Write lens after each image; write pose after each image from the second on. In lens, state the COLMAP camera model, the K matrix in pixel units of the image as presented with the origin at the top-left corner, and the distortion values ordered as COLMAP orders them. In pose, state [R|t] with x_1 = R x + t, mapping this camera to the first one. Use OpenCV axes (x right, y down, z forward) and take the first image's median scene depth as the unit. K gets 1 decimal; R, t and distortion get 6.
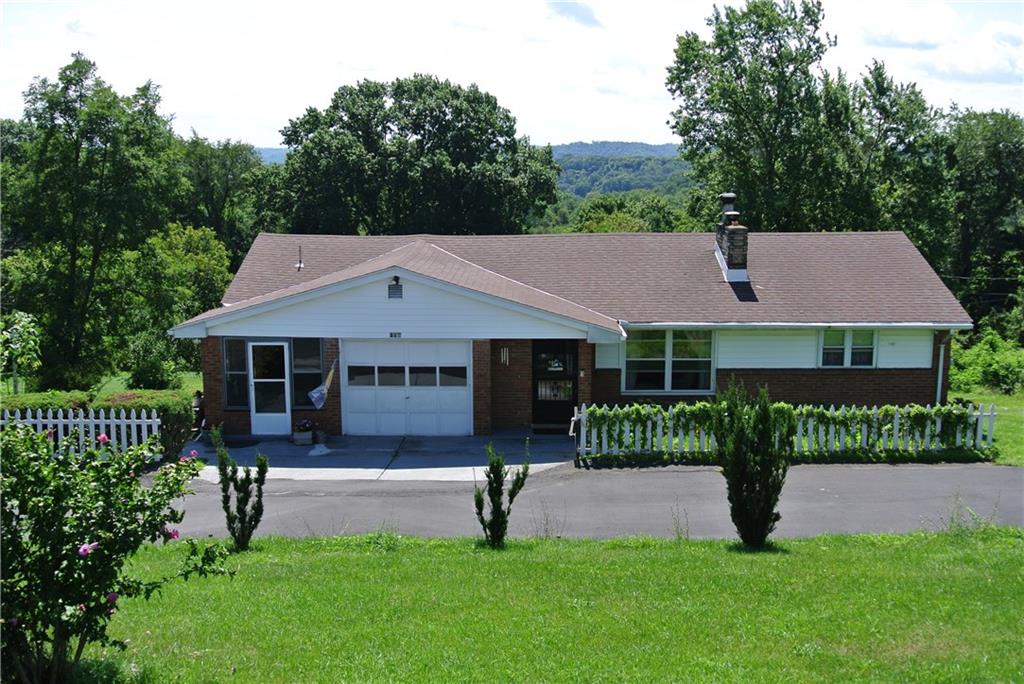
lens RADIAL K [[1078.5, 0, 512.0], [0, 1078.5, 342.0], [0, 0, 1]] dist [-0.030775, -0.007460]
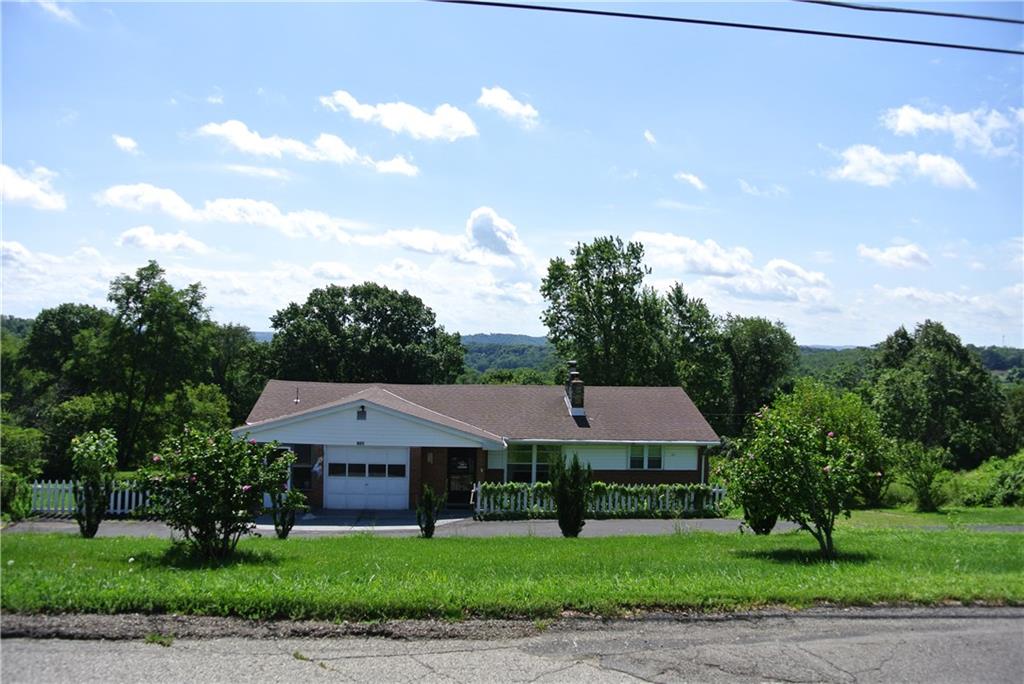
lens RADIAL K [[797.0, 0, 512.0], [0, 797.0, 342.0], [0, 0, 1]] dist [-0.092024, 0.035469]
pose [[0.994663, 0.025895, 0.099873, -0.004879], [-0.008261, 0.984872, -0.173088, 0.028232], [-0.102844, 0.171339, 0.979830, -0.108330]]
